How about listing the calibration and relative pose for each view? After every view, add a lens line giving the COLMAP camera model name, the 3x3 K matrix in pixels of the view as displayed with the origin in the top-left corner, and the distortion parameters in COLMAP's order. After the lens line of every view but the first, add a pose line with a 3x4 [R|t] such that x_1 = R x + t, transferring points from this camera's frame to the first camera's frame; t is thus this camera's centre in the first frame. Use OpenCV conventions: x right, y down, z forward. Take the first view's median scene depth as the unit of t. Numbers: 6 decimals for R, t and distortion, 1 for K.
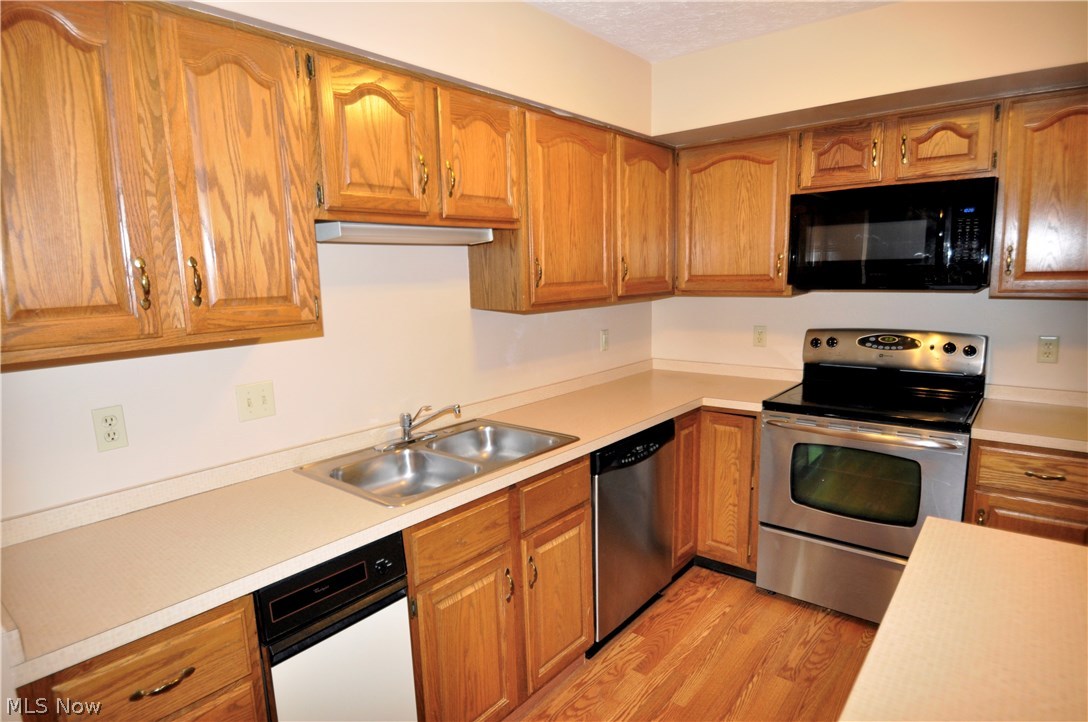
lens RADIAL K [[601.2, 0, 539.9], [0, 601.2, 369.4], [0, 0, 1]] dist [-0.023667, -0.002729]
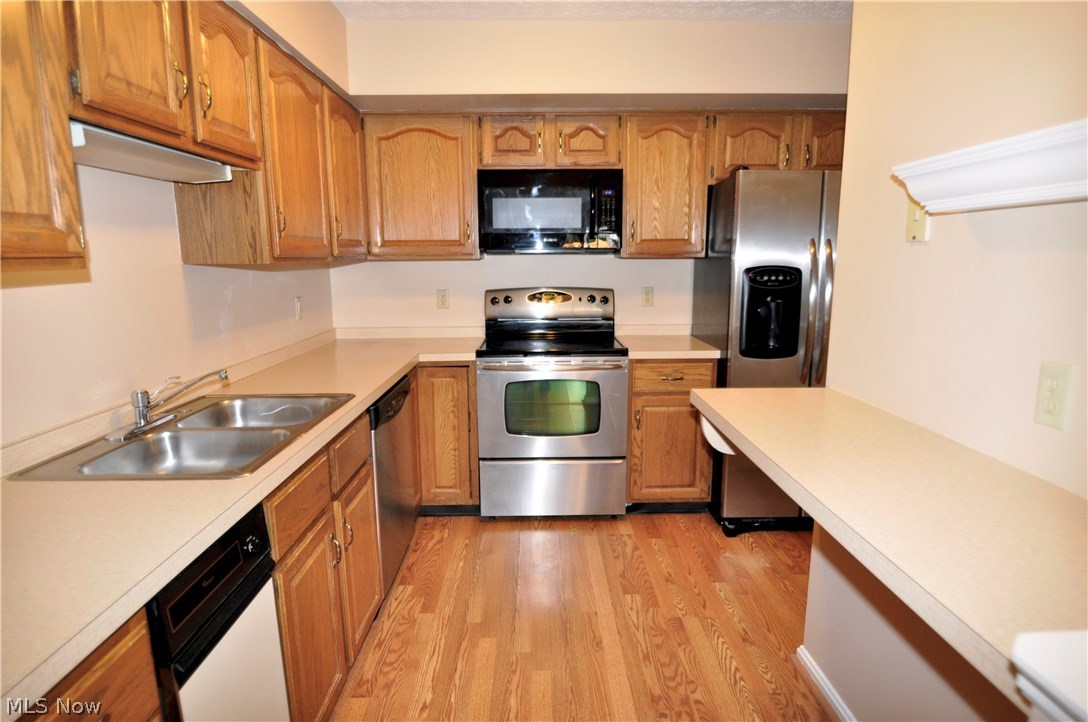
lens RADIAL K [[602.4, 0, 541.7], [0, 602.4, 370.4], [0, 0, 1]] dist [-0.019214, -0.002176]
pose [[0.760372, -0.099312, 0.641850, -0.302727], [0.090191, 0.994811, 0.047079, 0.054266], [-0.643195, 0.022092, 0.765384, 0.059593]]
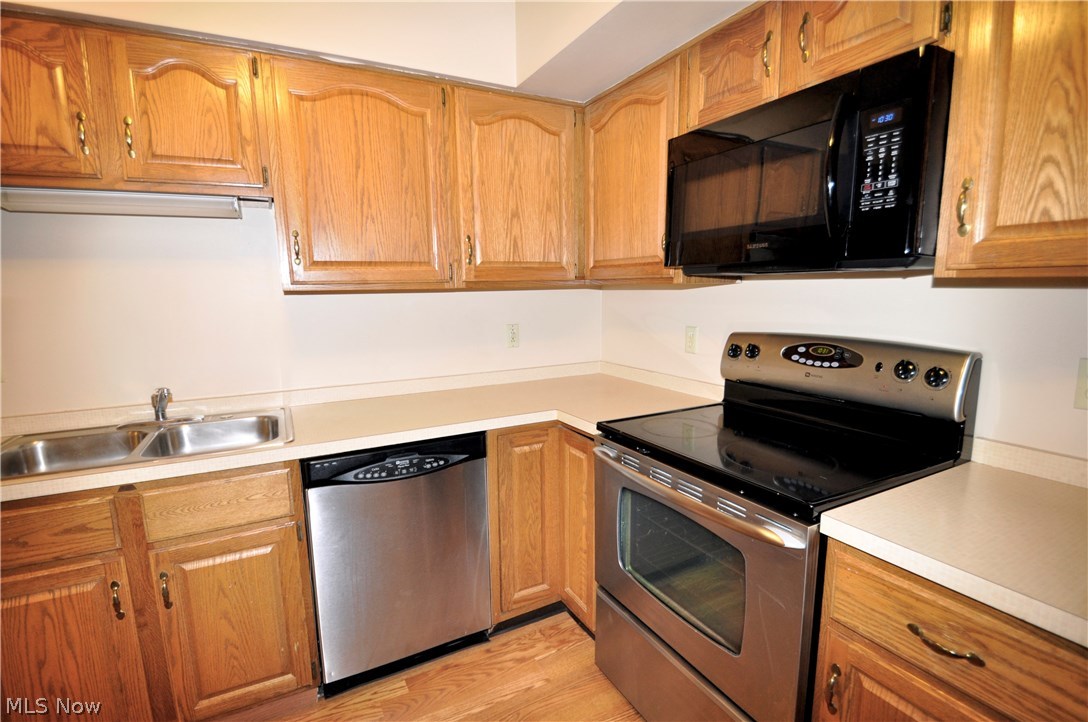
lens RADIAL K [[509.4, 0, 539.7], [0, 509.4, 371.6], [0, 0, 1]] dist [0.004097, -0.014702]
pose [[0.926648, 0.074165, -0.368541, 0.606387], [-0.070446, 0.997237, 0.023554, -0.023103], [0.369270, 0.004136, 0.929313, 0.437917]]
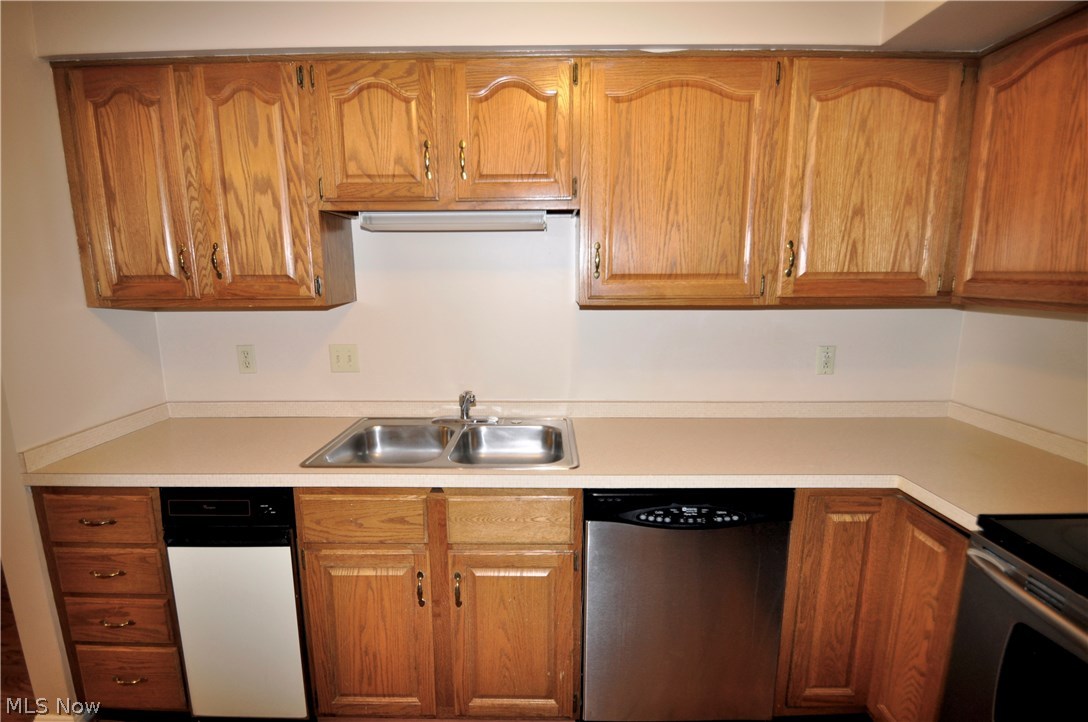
lens RADIAL K [[509.4, 0, 539.7], [0, 509.4, 371.6], [0, 0, 1]] dist [0.004097, -0.014702]
pose [[0.638472, 0.162466, -0.752302, 0.496178], [-0.137406, 0.985824, 0.096281, -0.066517], [0.757280, 0.041898, 0.651745, 0.482487]]
